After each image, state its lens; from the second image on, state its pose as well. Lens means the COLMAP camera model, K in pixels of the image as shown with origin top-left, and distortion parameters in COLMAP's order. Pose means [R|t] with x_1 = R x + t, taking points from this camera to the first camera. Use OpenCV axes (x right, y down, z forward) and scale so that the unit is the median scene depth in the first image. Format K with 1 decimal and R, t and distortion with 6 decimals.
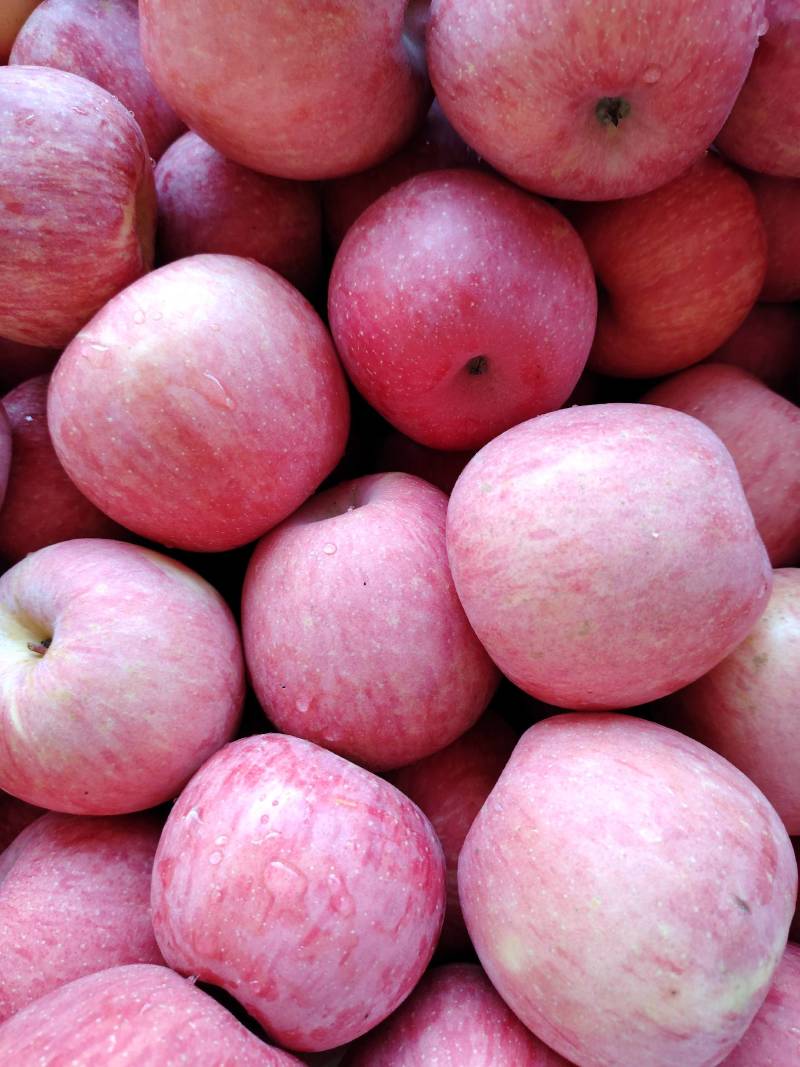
lens RADIAL K [[741.2, 0, 397.3], [0, 741.2, 534.3], [0, 0, 1]] dist [-0.107962, 0.050818]
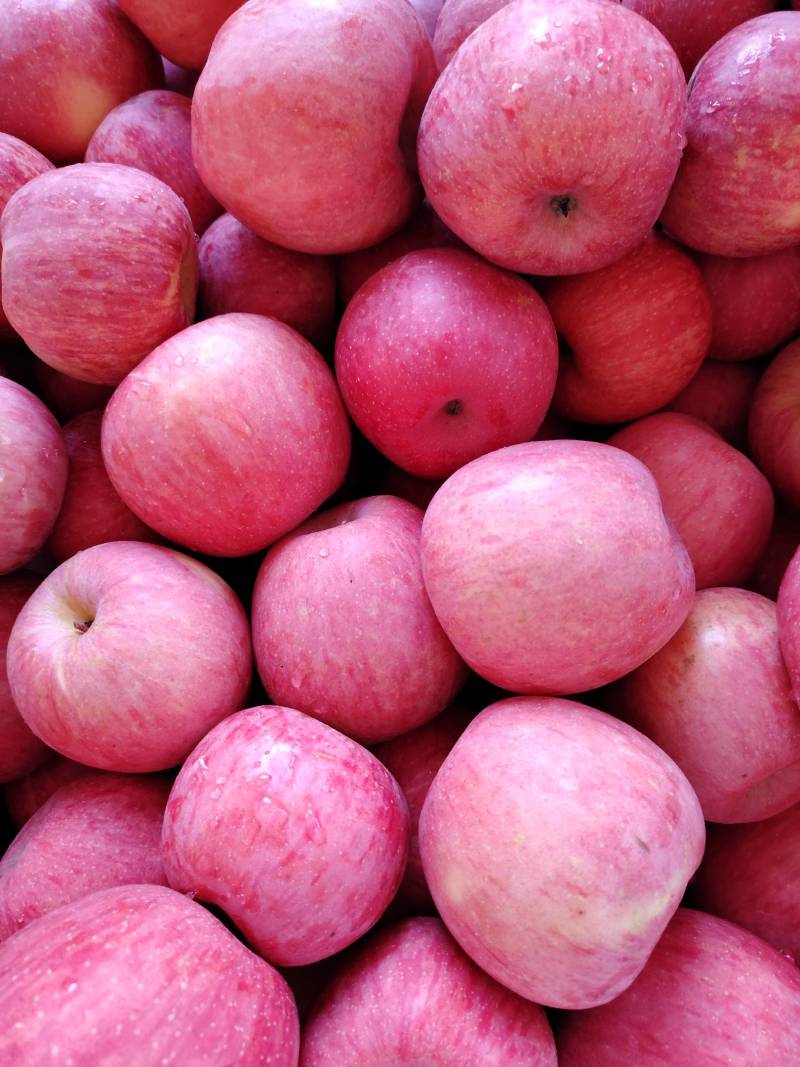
lens RADIAL K [[741.2, 0, 405.2], [0, 741.2, 536.5], [0, 0, 1]] dist [-0.107962, 0.050818]
pose [[0.998886, 0.030146, -0.036294, 0.088839], [-0.032618, 0.997043, -0.069581, 0.077019], [0.034089, 0.070687, 0.996916, -0.220222]]
